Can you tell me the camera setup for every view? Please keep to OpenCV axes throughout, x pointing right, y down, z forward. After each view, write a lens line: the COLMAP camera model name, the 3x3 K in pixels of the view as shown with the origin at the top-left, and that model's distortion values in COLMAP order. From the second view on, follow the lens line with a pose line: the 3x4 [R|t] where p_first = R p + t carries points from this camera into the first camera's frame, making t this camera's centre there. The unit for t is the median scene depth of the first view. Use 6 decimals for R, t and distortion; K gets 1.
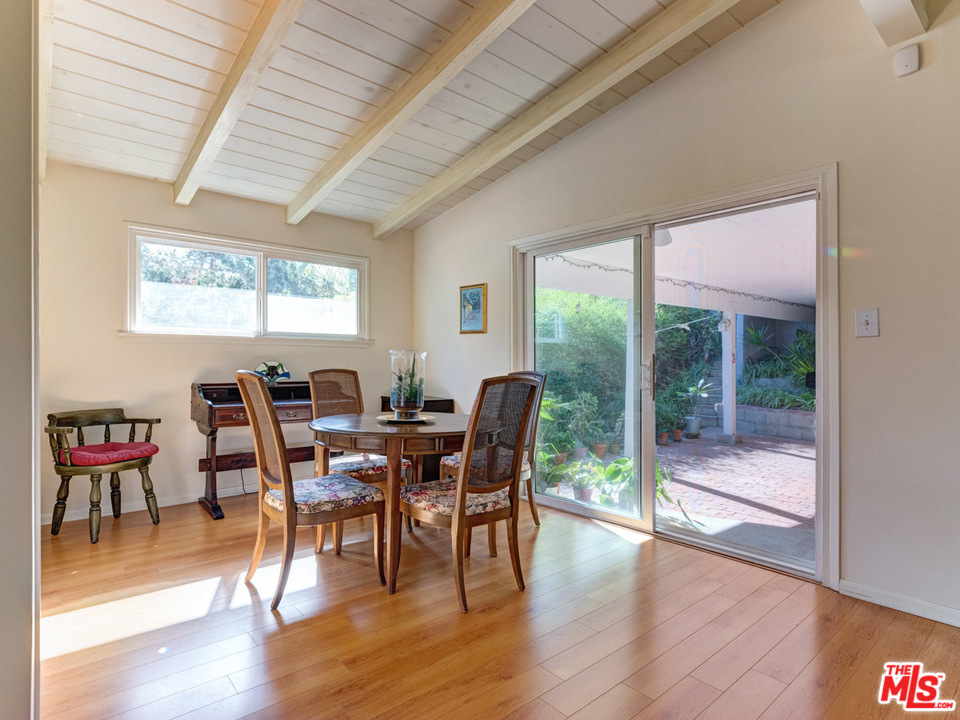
lens RADIAL K [[513.2, 0, 476.8], [0, 513.2, 362.3], [0, 0, 1]] dist [0.000760, -0.000735]
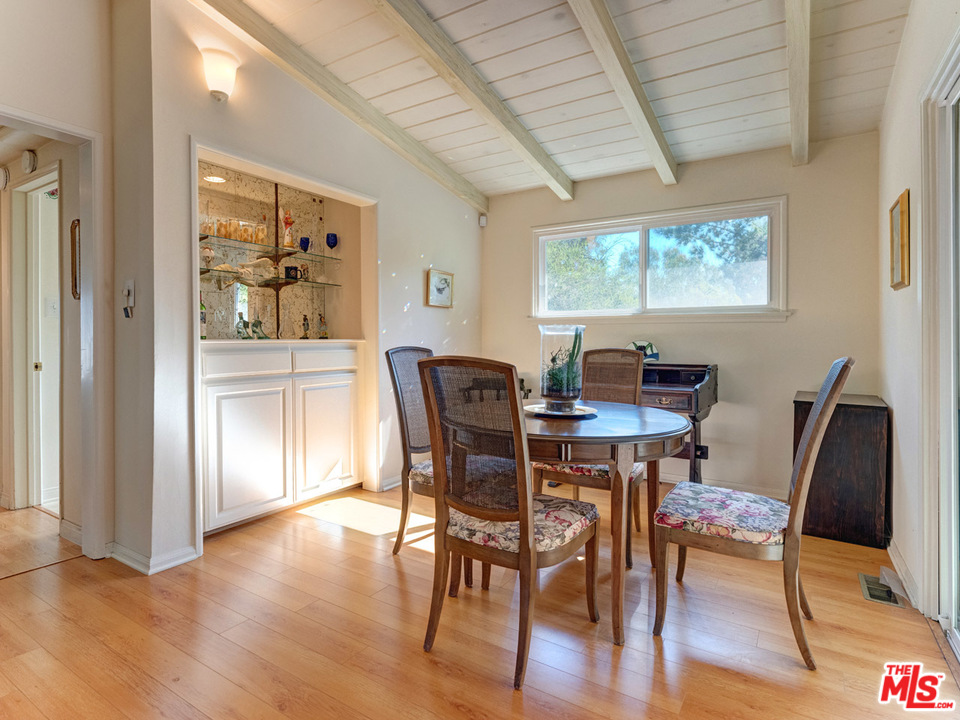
lens RADIAL K [[513.2, 0, 476.8], [0, 513.2, 362.3], [0, 0, 1]] dist [0.000760, -0.000735]
pose [[0.295326, 0.039501, -0.954580, 0.477187], [-0.001732, 0.999165, 0.040810, -0.000640], [0.955395, -0.010399, 0.295148, 0.518225]]
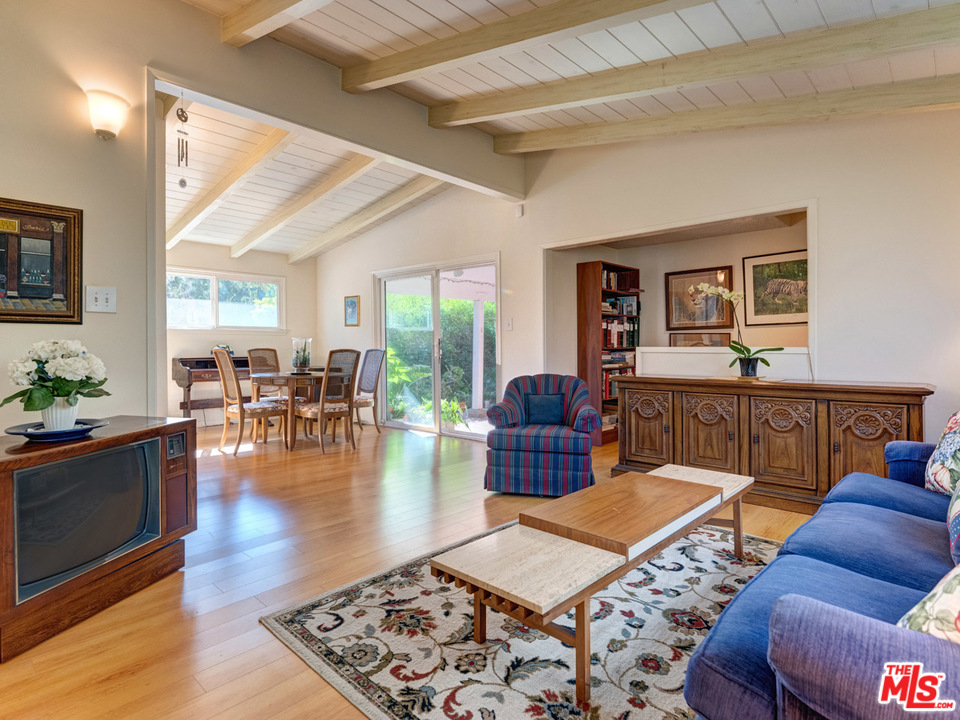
lens RADIAL K [[517.3, 0, 479.2], [0, 517.3, 345.7], [0, 0, 1]] dist [-0.001881, -0.000605]
pose [[0.992502, -0.009090, 0.121893, 0.237360], [0.009025, 0.999959, 0.001086, 0.008913], [-0.121897, 0.000022, 0.992543, -0.827430]]
